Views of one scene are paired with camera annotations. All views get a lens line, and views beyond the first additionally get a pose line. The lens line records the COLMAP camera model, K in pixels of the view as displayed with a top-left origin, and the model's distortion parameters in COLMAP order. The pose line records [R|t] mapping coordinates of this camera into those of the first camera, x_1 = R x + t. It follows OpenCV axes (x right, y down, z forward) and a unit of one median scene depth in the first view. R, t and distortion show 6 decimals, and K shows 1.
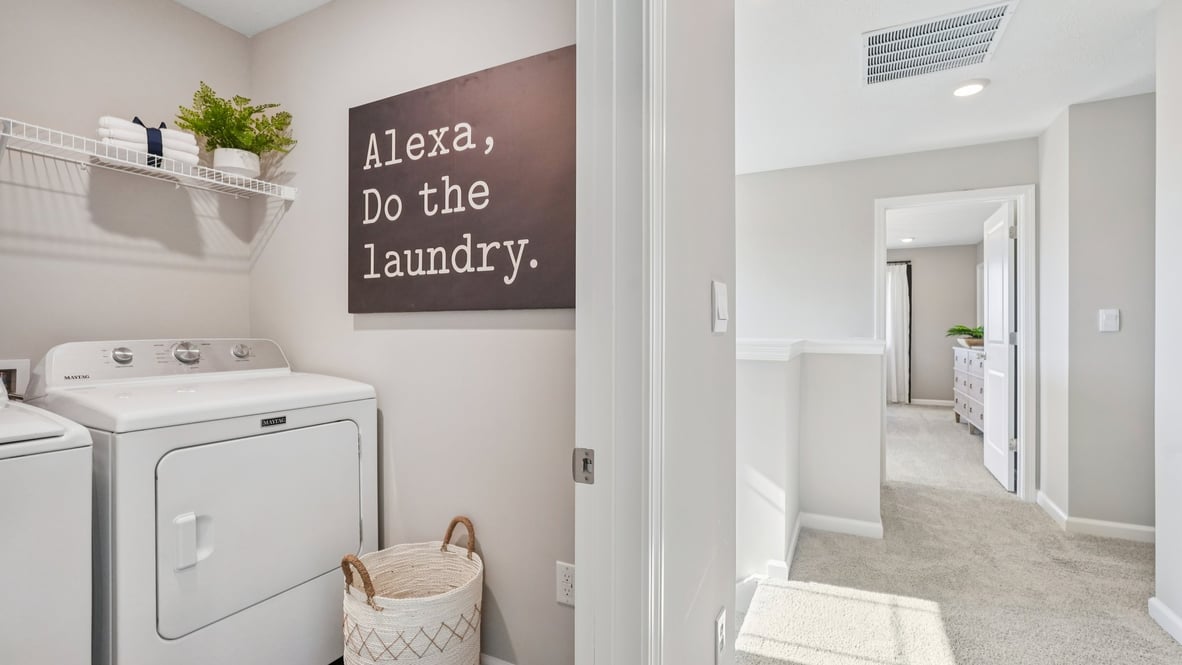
lens RADIAL K [[549.5, 0, 591.0], [0, 549.5, 332.5], [0, 0, 1]] dist [0.000994, 0.000829]
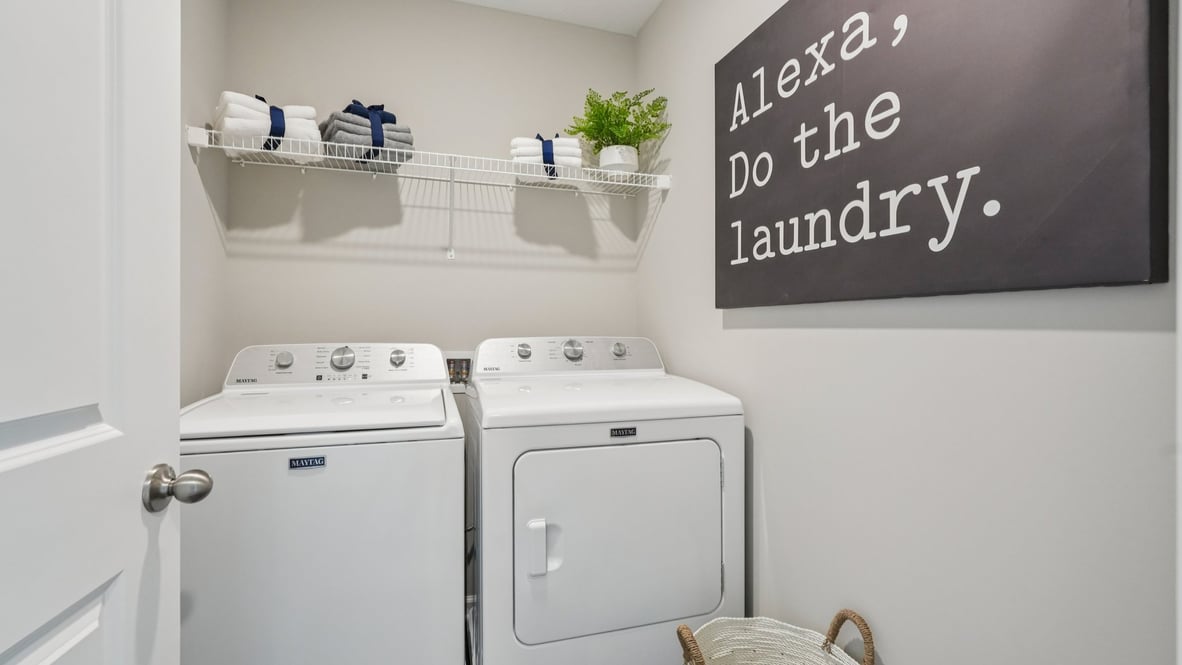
lens RADIAL K [[520.3, 0, 588.8], [0, 520.3, 323.4], [0, 0, 1]] dist [-0.016500, 0.000596]
pose [[0.720877, -0.001336, -0.693061, -0.034342], [-0.007837, 0.999918, -0.010079, -0.003323], [0.693018, 0.012697, 0.720808, 0.320118]]
